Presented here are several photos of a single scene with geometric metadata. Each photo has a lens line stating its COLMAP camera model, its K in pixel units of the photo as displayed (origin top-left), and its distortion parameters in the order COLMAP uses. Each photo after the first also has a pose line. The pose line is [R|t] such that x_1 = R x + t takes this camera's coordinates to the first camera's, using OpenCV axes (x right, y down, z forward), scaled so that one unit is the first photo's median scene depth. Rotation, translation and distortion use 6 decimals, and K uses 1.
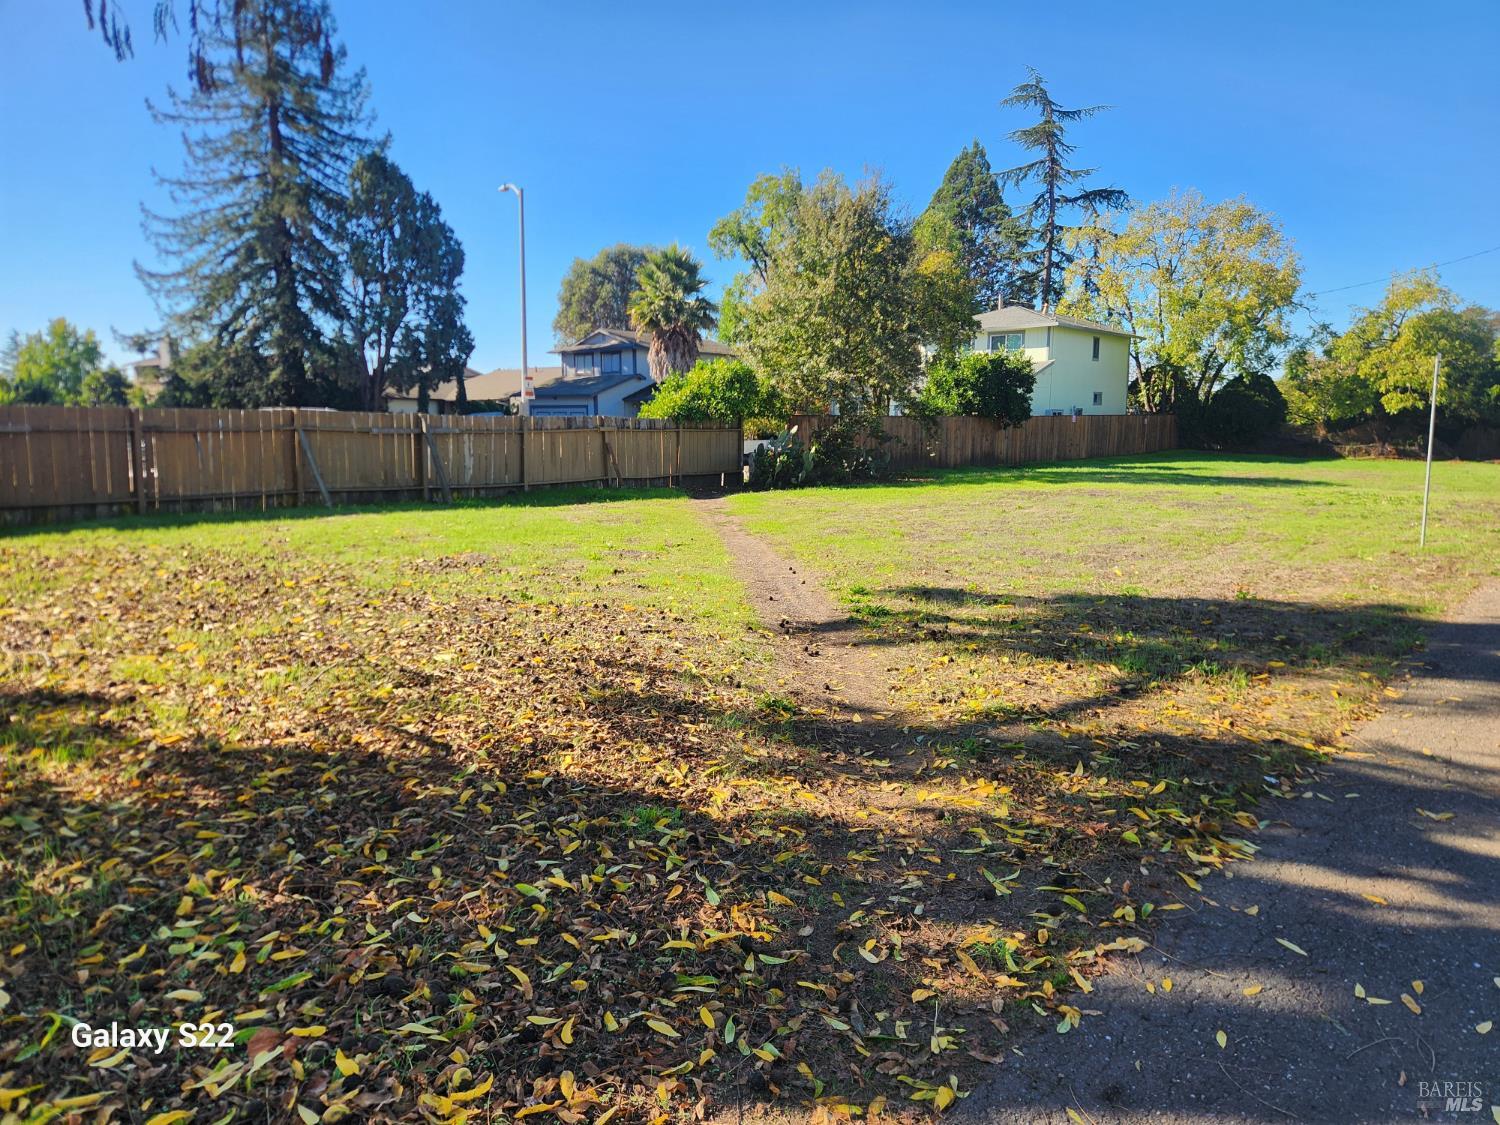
lens RADIAL K [[1024.5, 0, 746.7], [0, 1024.5, 542.4], [0, 0, 1]] dist [0.106623, -0.112040]
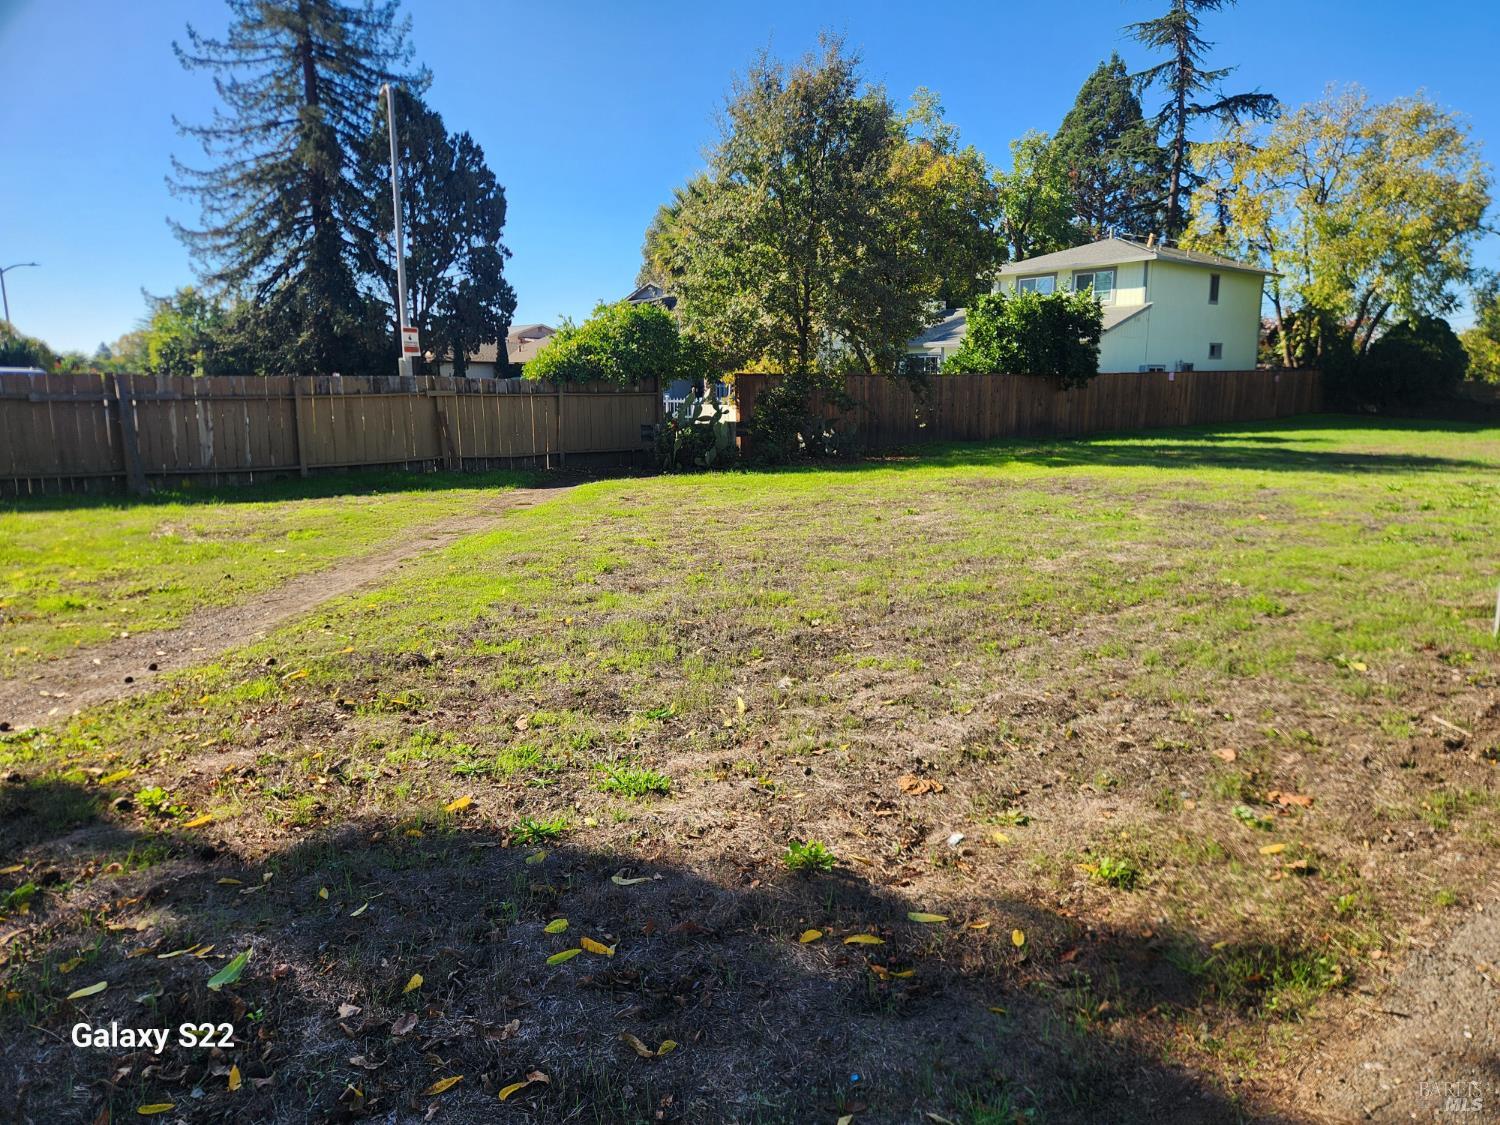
lens RADIAL K [[1033.4, 0, 748.3], [0, 1033.4, 576.7], [0, 0, 1]] dist [0.091640, -0.088568]
pose [[0.990109, 0.018273, -0.139103, 0.136105], [-0.009088, 0.997753, 0.066375, -0.019089], [0.140004, -0.064454, 0.988051, 0.174882]]
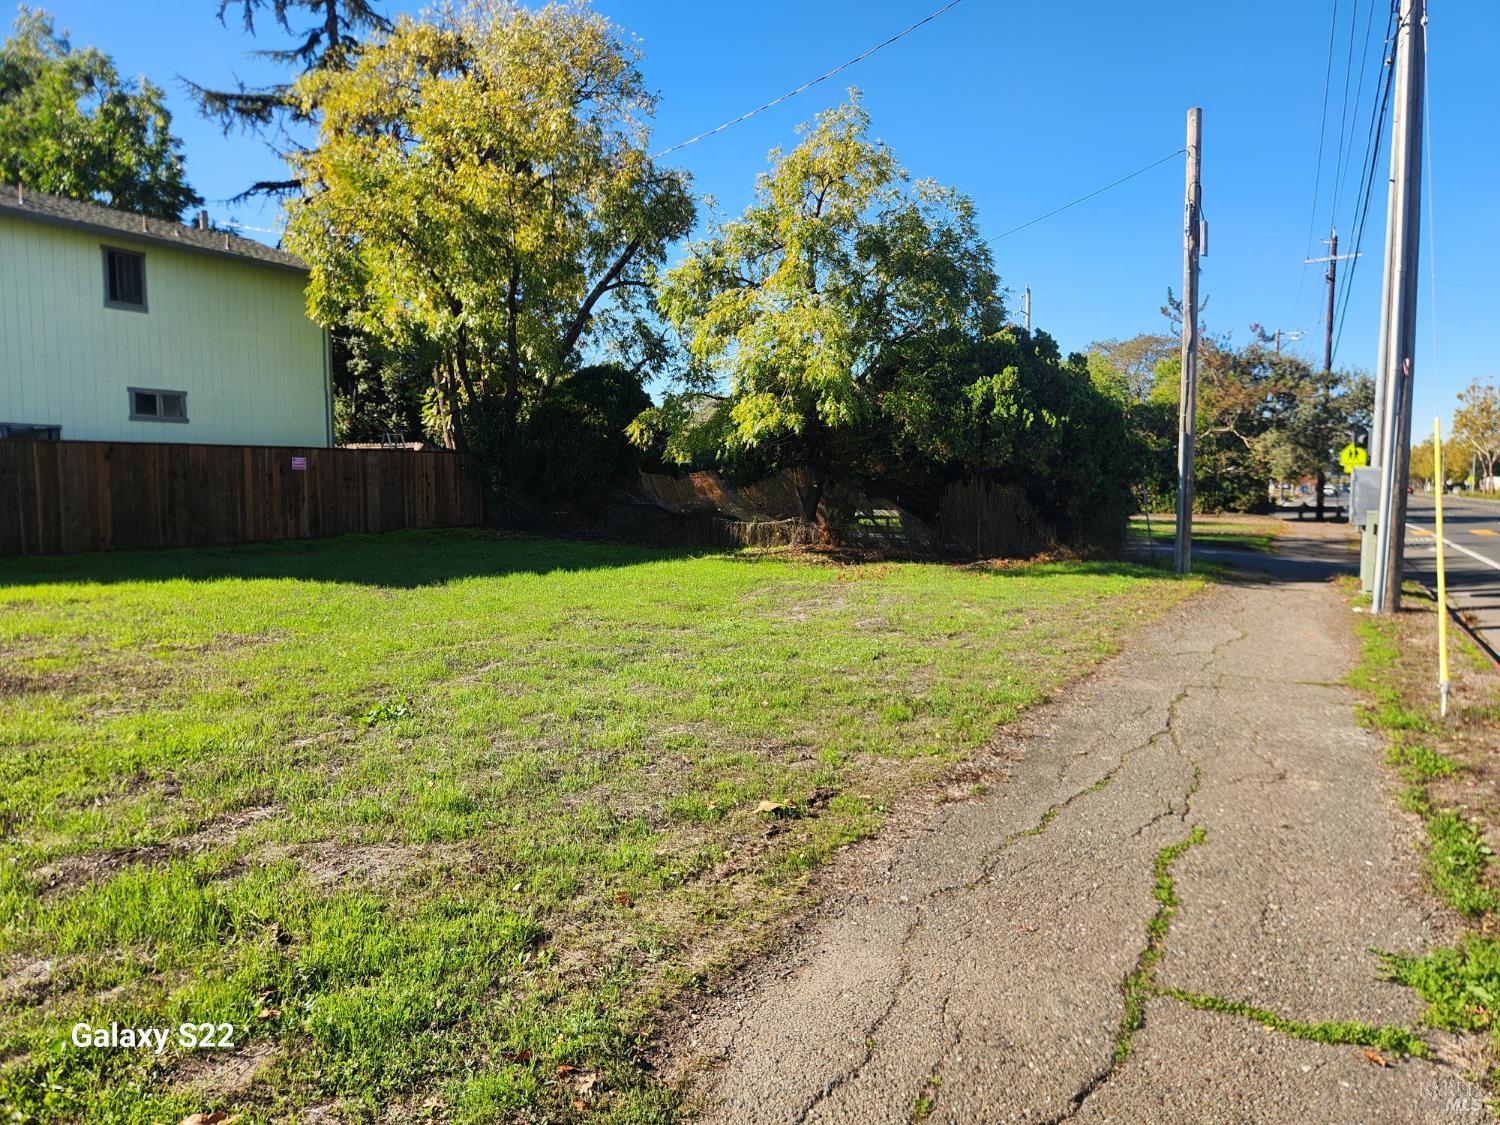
lens RADIAL K [[1035.4, 0, 751.5], [0, 1035.4, 557.2], [0, 0, 1]] dist [0.100931, -0.116200]
pose [[0.983478, -0.011606, 0.180654, 0.725227], [0.019262, 0.998986, -0.040682, -0.085600], [-0.179998, 0.043489, 0.982705, 0.816612]]
